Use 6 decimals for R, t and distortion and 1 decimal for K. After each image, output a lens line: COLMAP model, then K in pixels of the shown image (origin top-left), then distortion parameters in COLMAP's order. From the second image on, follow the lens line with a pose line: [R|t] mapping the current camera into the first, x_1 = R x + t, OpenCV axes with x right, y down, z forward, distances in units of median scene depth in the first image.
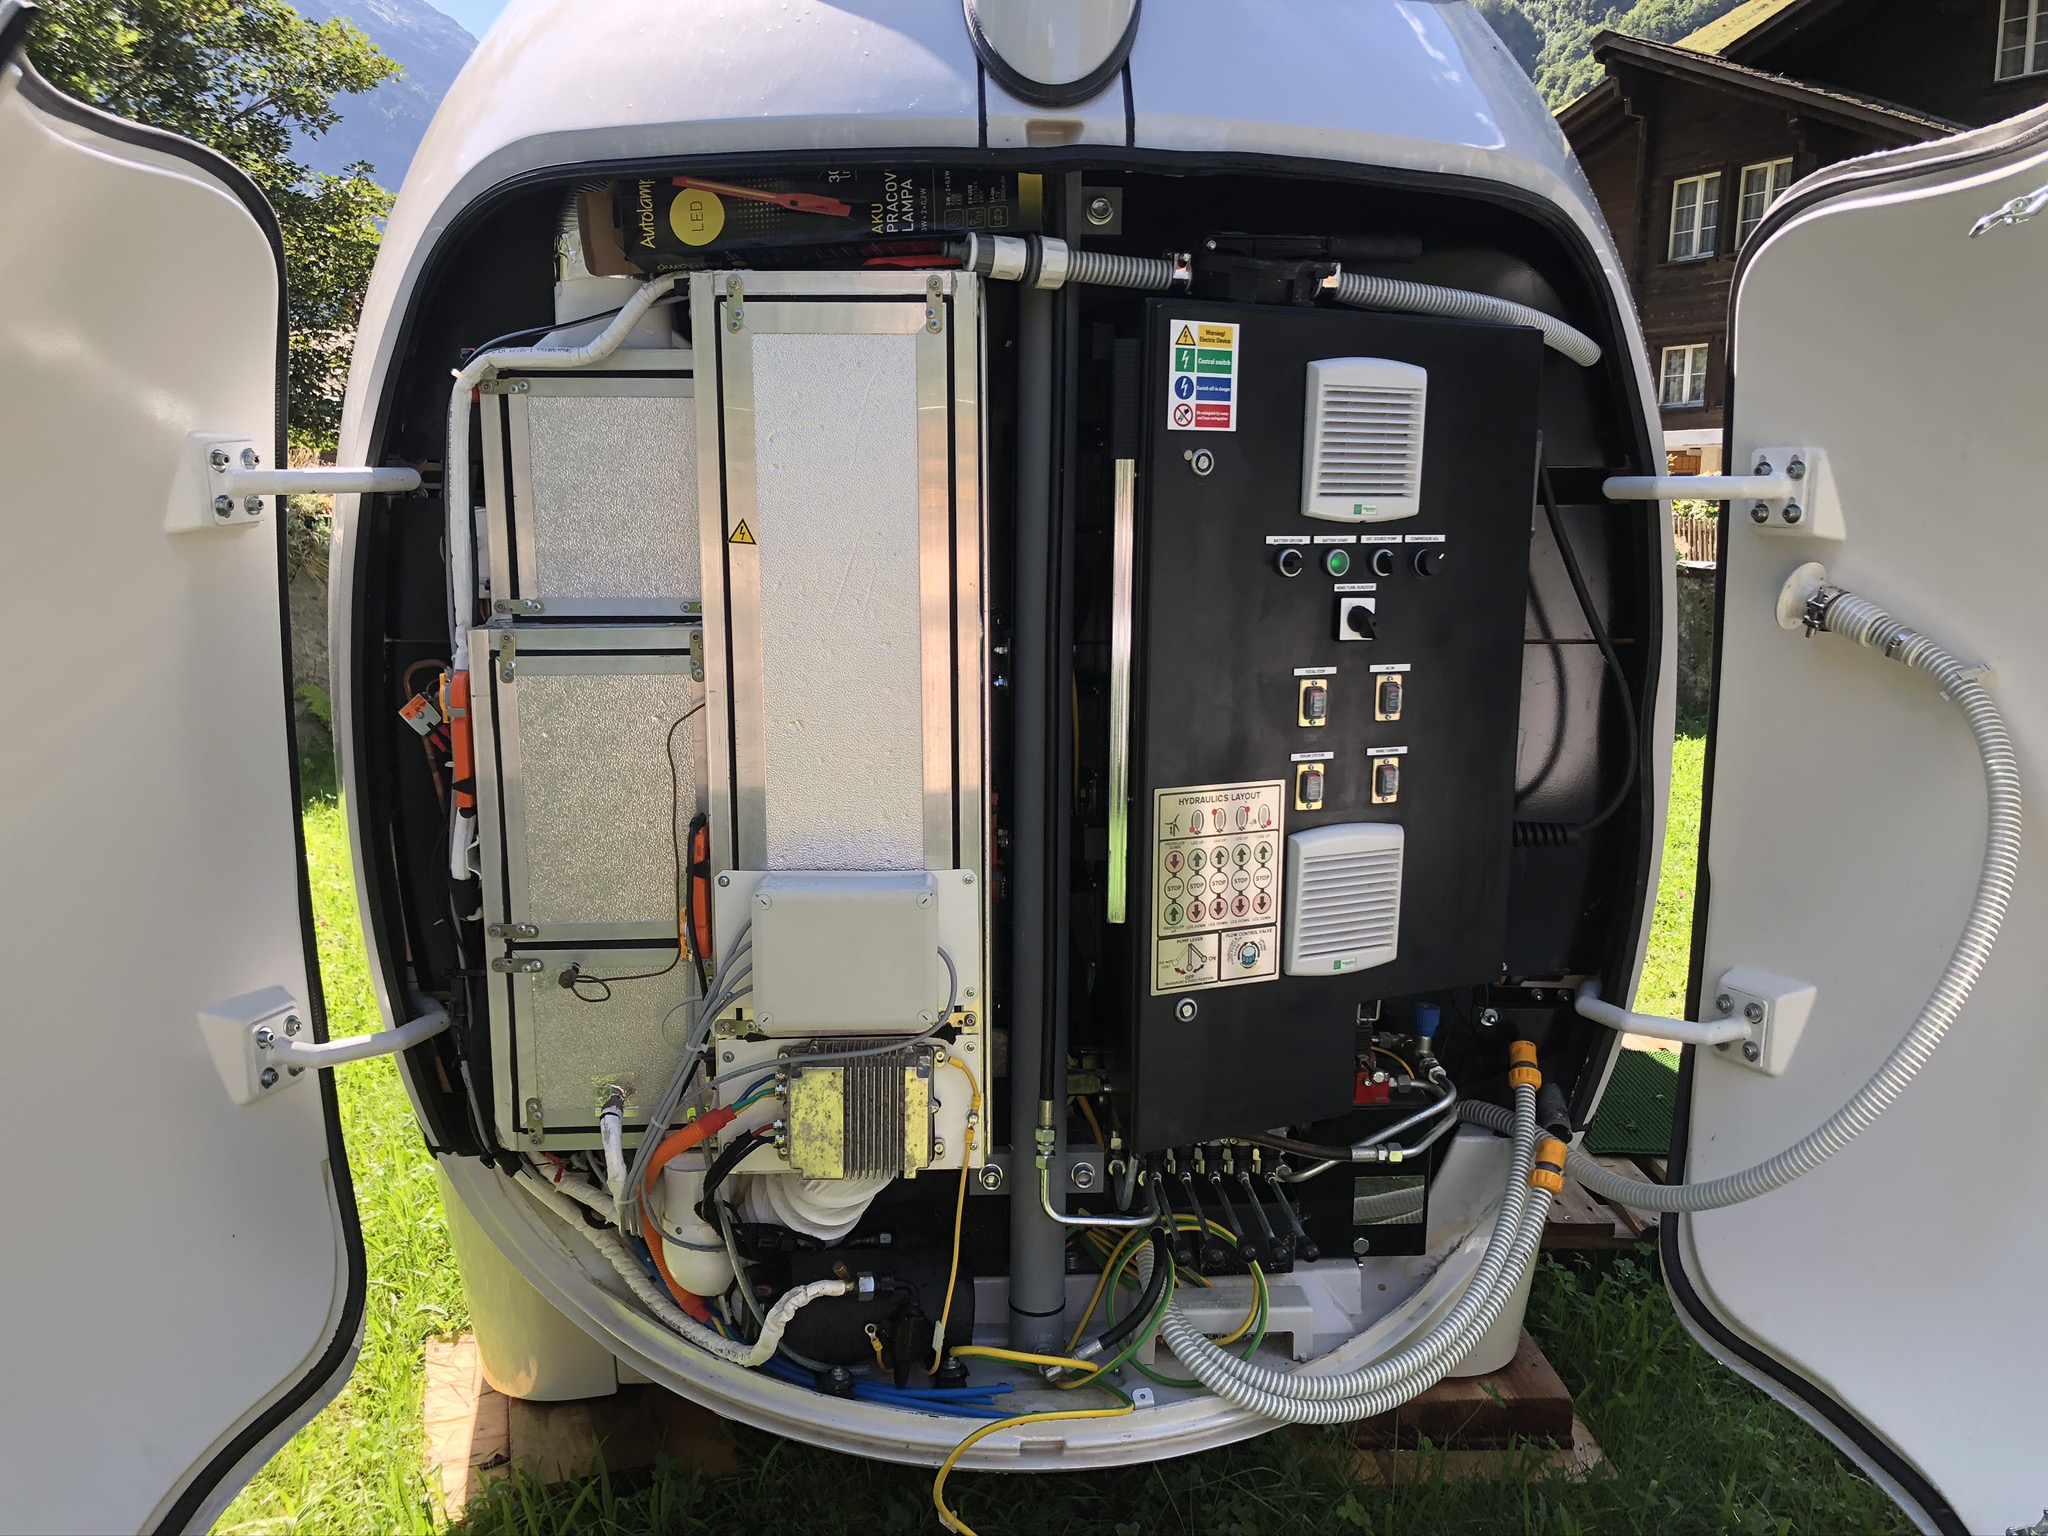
lens RADIAL K [[1613.3, 0, 1024.0], [0, 1613.3, 768.0], [0, 0, 1]] dist [0.001702, -0.015661]
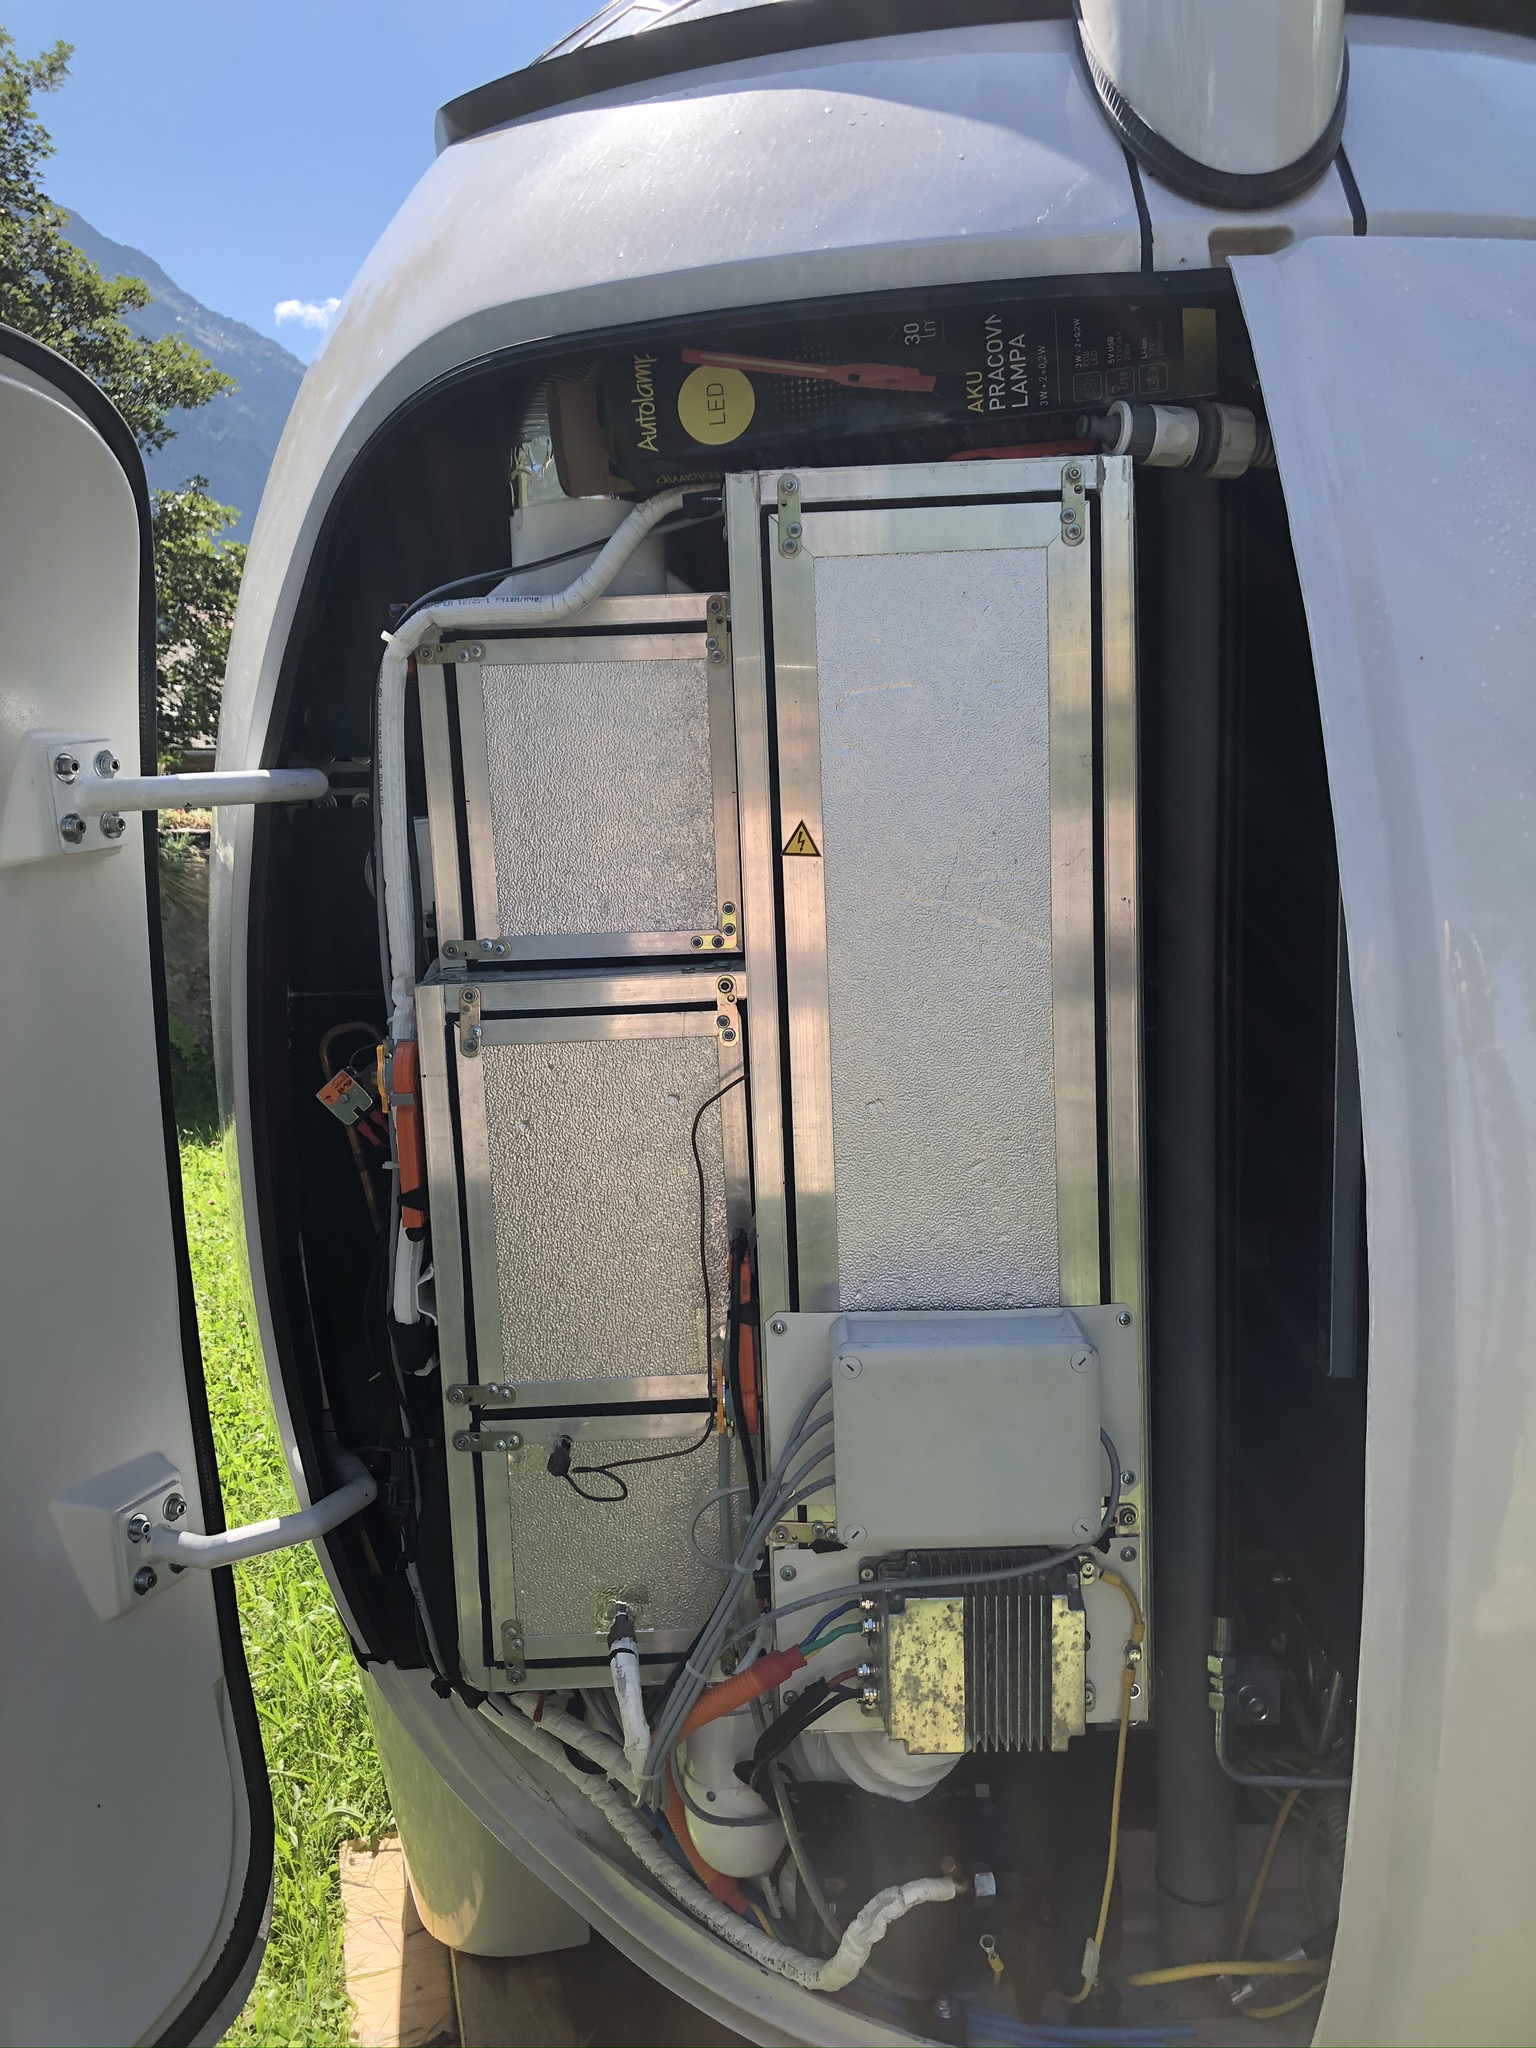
lens RADIAL K [[1613.3, 0, 768.0], [0, 1613.3, 1024.0], [0, 0, 1]] dist [0.001702, -0.015661]
pose [[0.998216, -0.028849, -0.052266, -0.144575], [0.027725, 0.999371, -0.022104, -0.046729], [0.052871, 0.020616, 0.998389, 0.276385]]
